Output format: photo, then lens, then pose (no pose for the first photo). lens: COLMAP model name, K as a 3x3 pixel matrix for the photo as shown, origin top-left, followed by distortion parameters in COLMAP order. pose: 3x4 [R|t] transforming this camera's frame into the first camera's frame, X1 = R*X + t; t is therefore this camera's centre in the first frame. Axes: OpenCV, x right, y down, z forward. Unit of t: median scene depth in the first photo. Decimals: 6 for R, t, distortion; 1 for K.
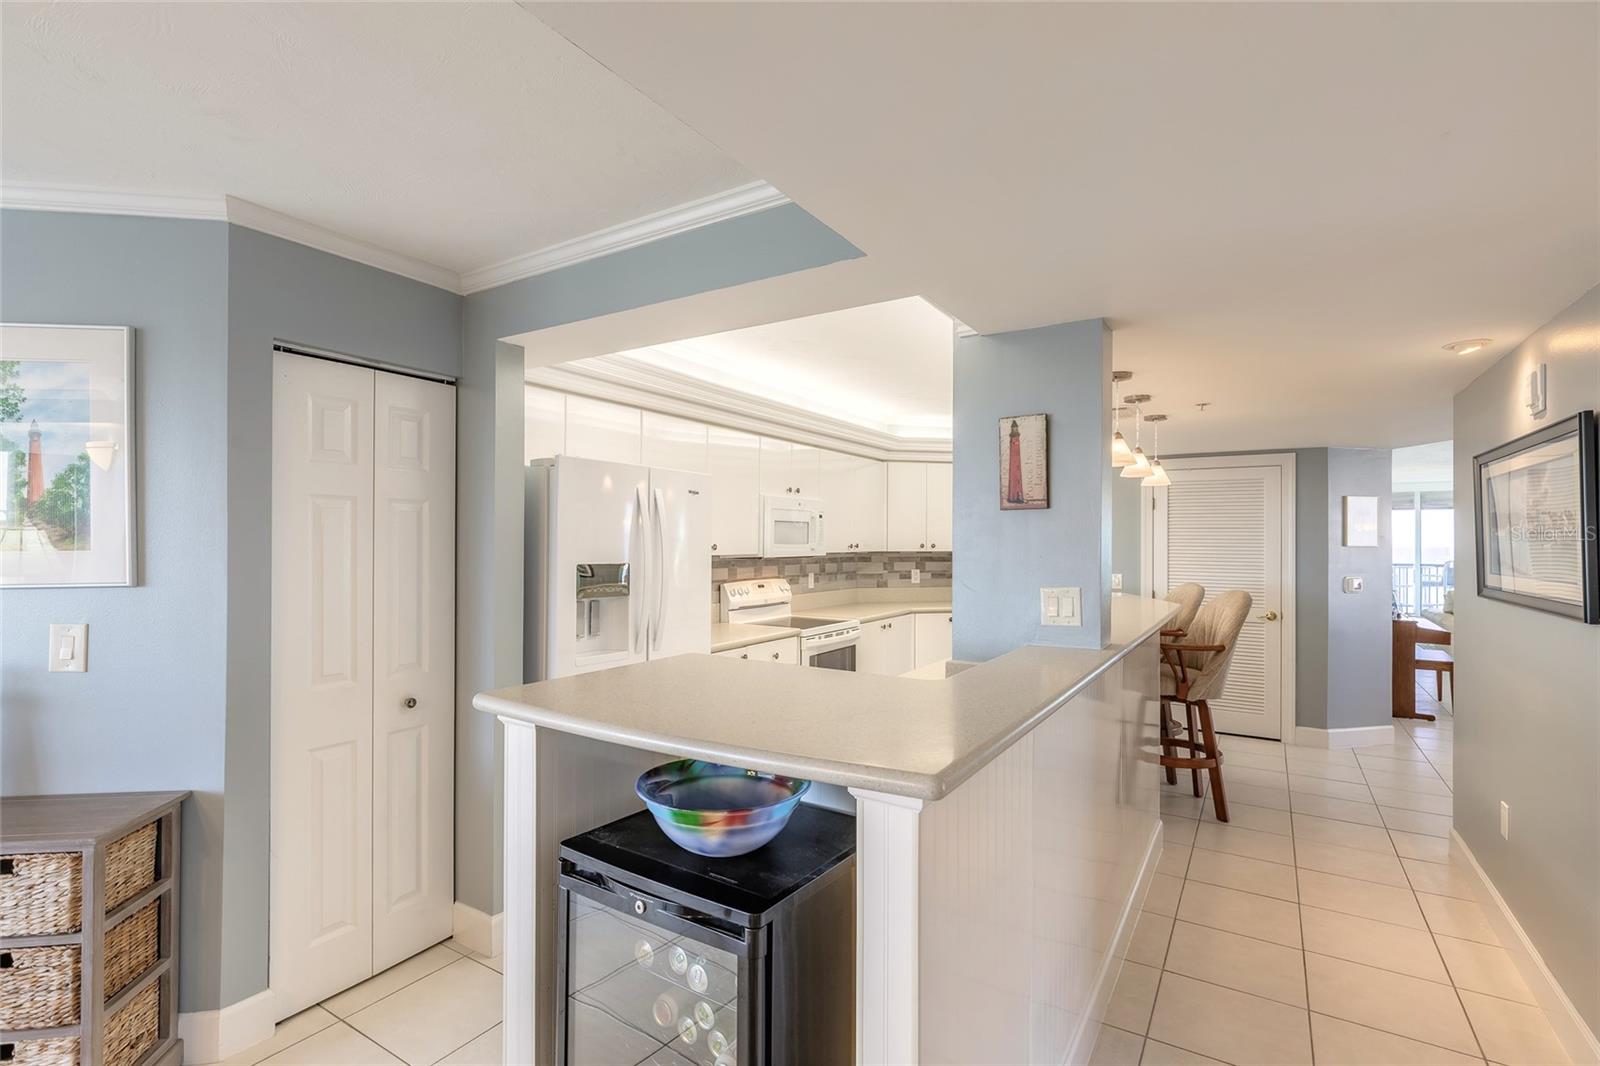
lens RADIAL K [[747.3, 0, 799.2], [0, 747.3, 539.6], [0, 0, 1]] dist [-0.001571, -0.000379]
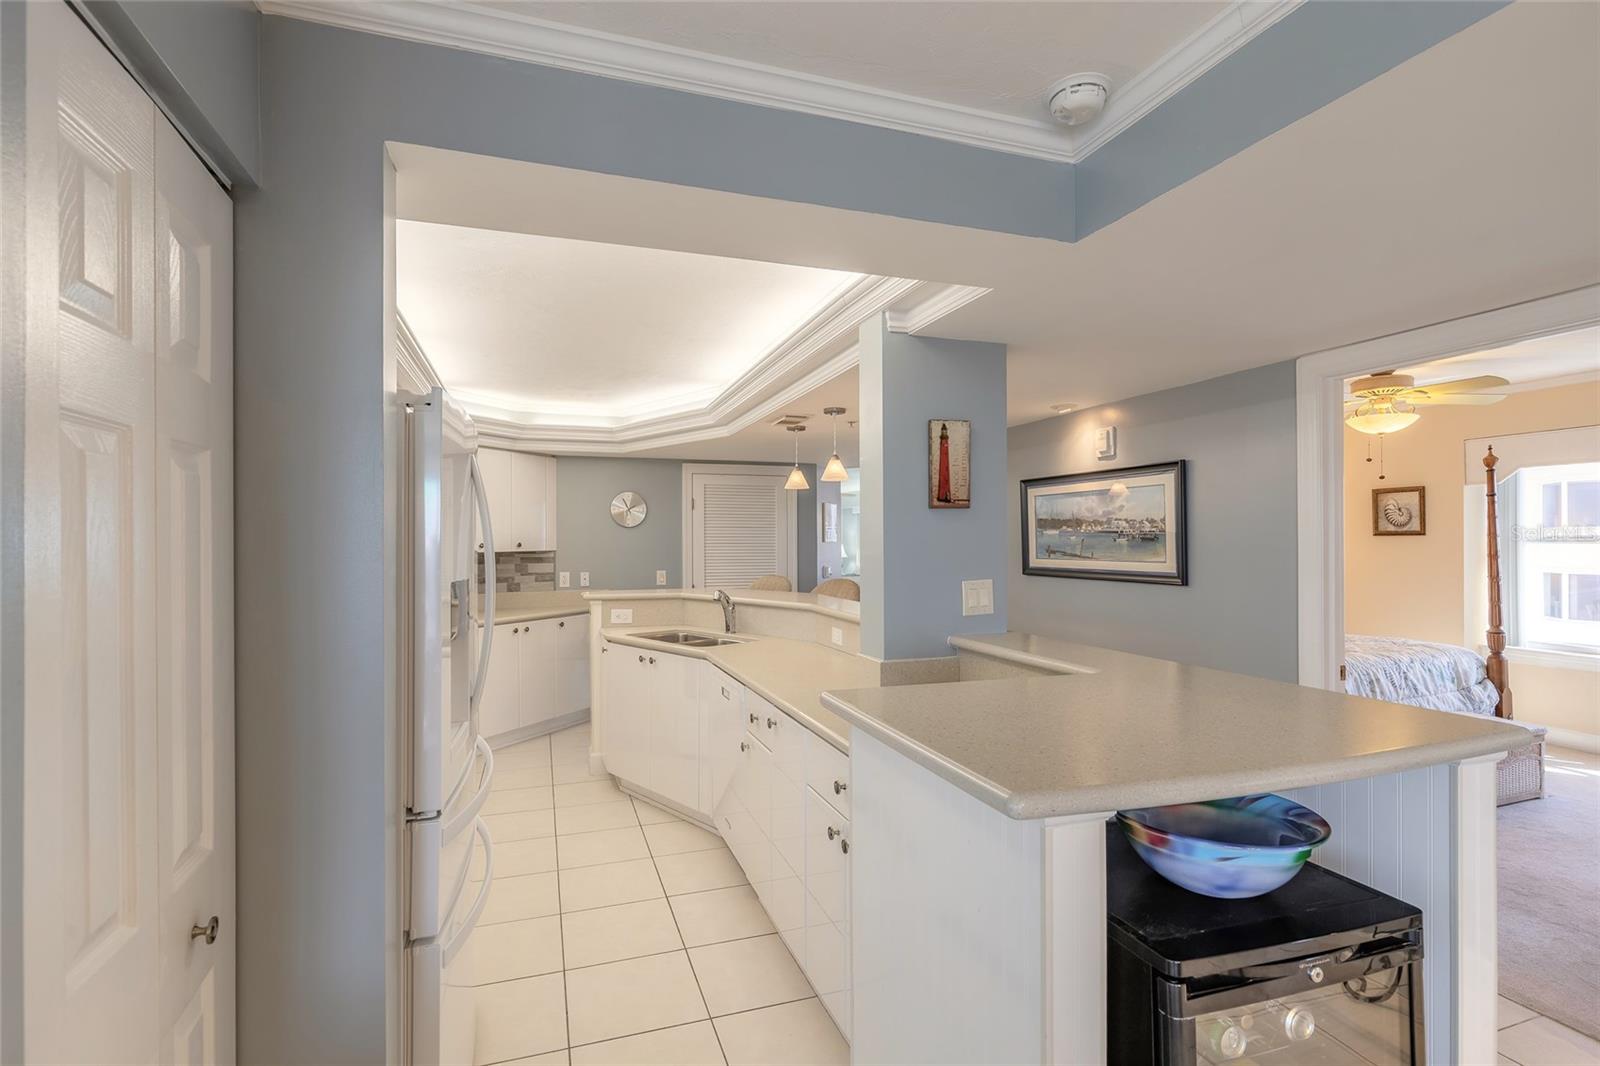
lens RADIAL K [[747.3, 0, 799.2], [0, 747.3, 539.6], [0, 0, 1]] dist [-0.001571, -0.000379]
pose [[0.626991, -0.003298, 0.779020, -0.660010], [0.000016, 0.999991, 0.004220, -0.000394], [-0.779026, -0.002634, 0.626985, 0.498237]]
